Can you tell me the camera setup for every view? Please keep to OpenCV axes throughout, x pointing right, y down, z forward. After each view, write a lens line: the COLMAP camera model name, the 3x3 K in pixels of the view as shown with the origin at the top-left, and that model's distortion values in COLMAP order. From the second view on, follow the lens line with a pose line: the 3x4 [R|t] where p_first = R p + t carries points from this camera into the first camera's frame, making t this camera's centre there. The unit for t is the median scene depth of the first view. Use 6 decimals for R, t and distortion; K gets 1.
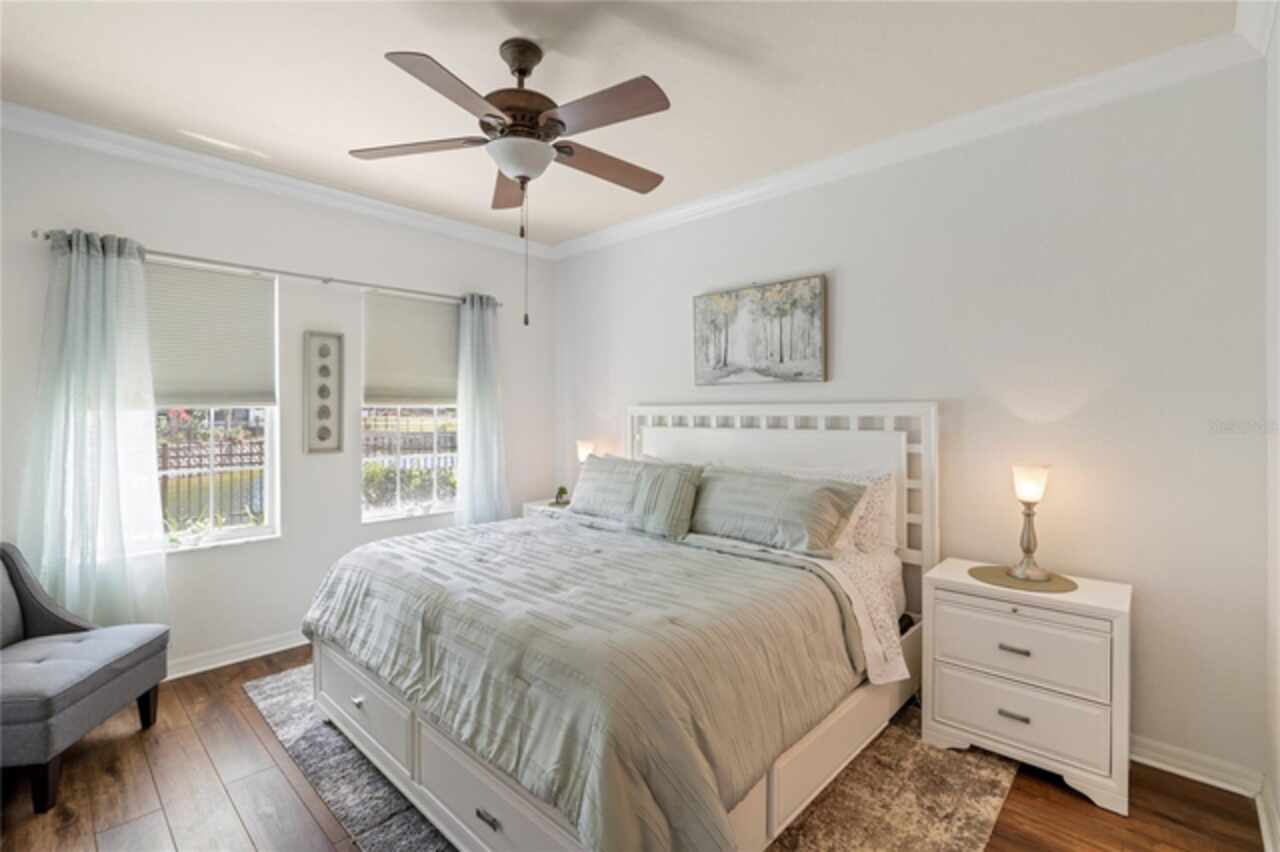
lens RADIAL K [[578.9, 0, 640.0], [0, 578.9, 426.0], [0, 0, 1]] dist [-0.000223, -0.000031]
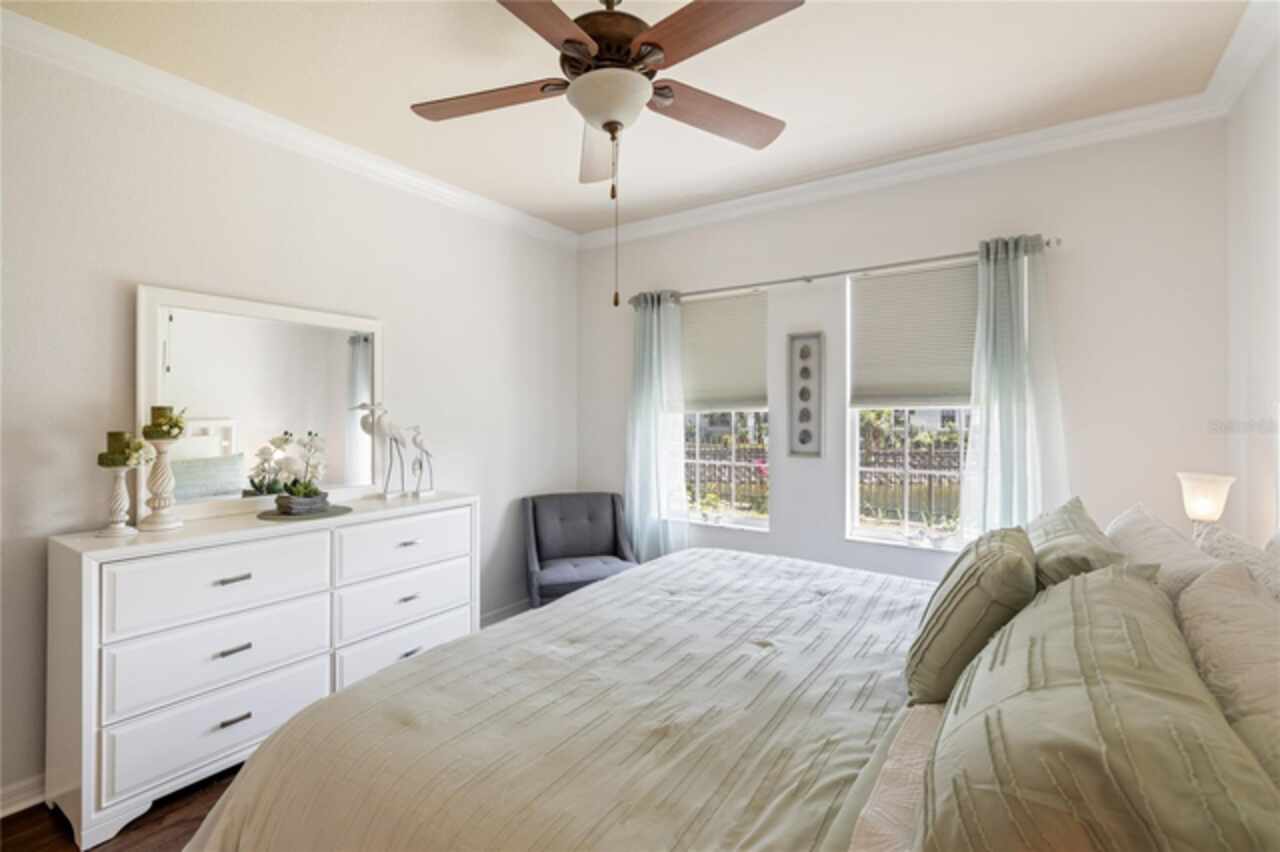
lens RADIAL K [[578.9, 0, 640.0], [0, 578.9, 426.0], [0, 0, 1]] dist [-0.000223, -0.000031]
pose [[0.143725, 0.019271, -0.989430, 0.415930], [-0.024149, 0.999581, 0.015961, -0.015674], [0.989323, 0.021600, 0.144130, 0.639883]]
